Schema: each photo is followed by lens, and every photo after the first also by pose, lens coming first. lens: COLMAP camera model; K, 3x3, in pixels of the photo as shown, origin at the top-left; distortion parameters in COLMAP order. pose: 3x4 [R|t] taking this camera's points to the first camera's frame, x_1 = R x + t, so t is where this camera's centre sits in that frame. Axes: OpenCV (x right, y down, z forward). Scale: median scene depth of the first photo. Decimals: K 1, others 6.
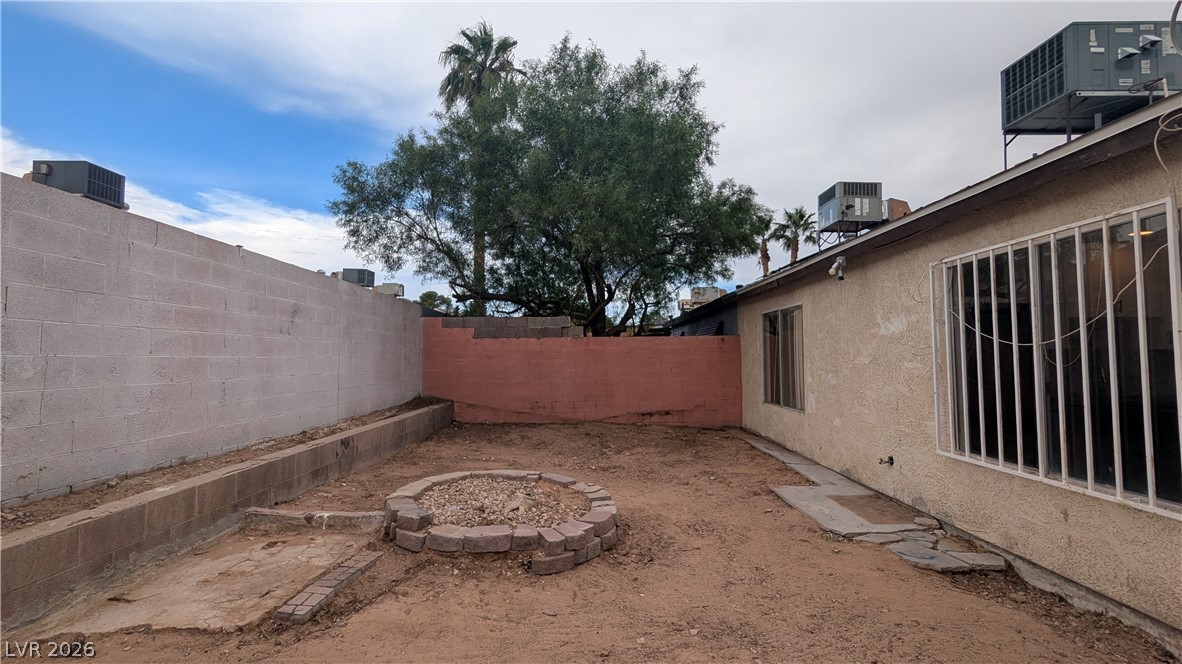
lens RADIAL K [[539.3, 0, 577.0], [0, 539.3, 330.1], [0, 0, 1]] dist [0.000624, 0.000091]
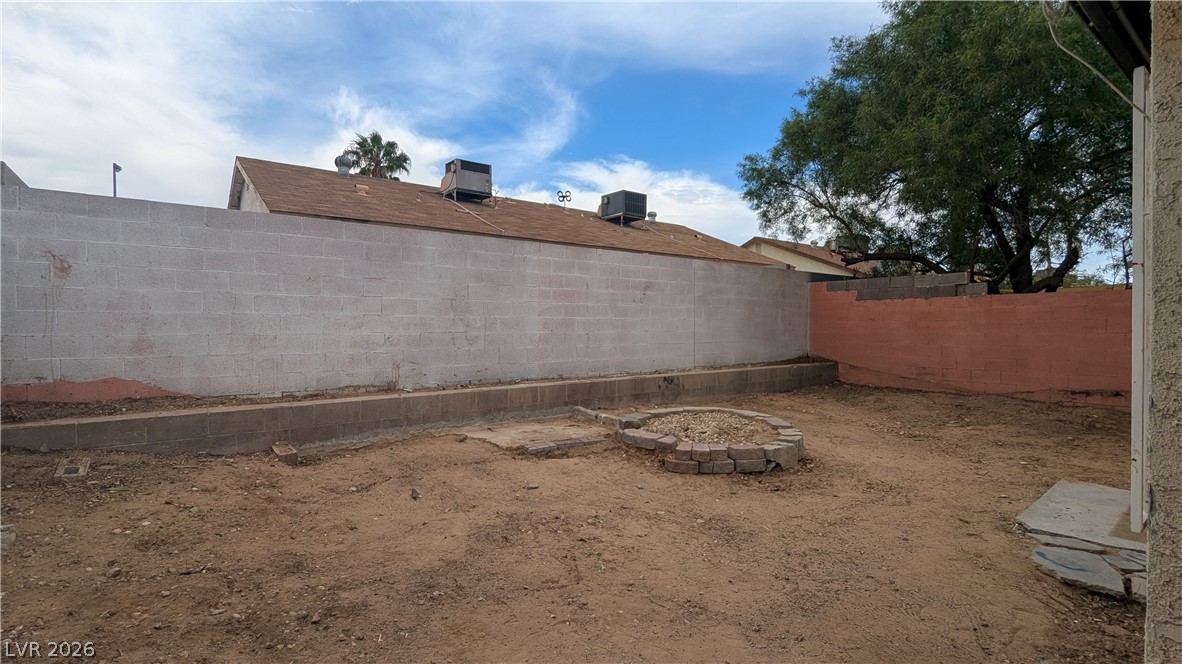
lens RADIAL K [[556.3, 0, 627.2], [0, 556.3, 331.2], [0, 0, 1]] dist [0.001706, -0.000155]
pose [[0.640802, 0.010379, -0.767636, 0.741741], [0.038682, 0.998202, 0.045786, 0.017602], [0.766731, -0.059033, 0.639249, 0.014033]]
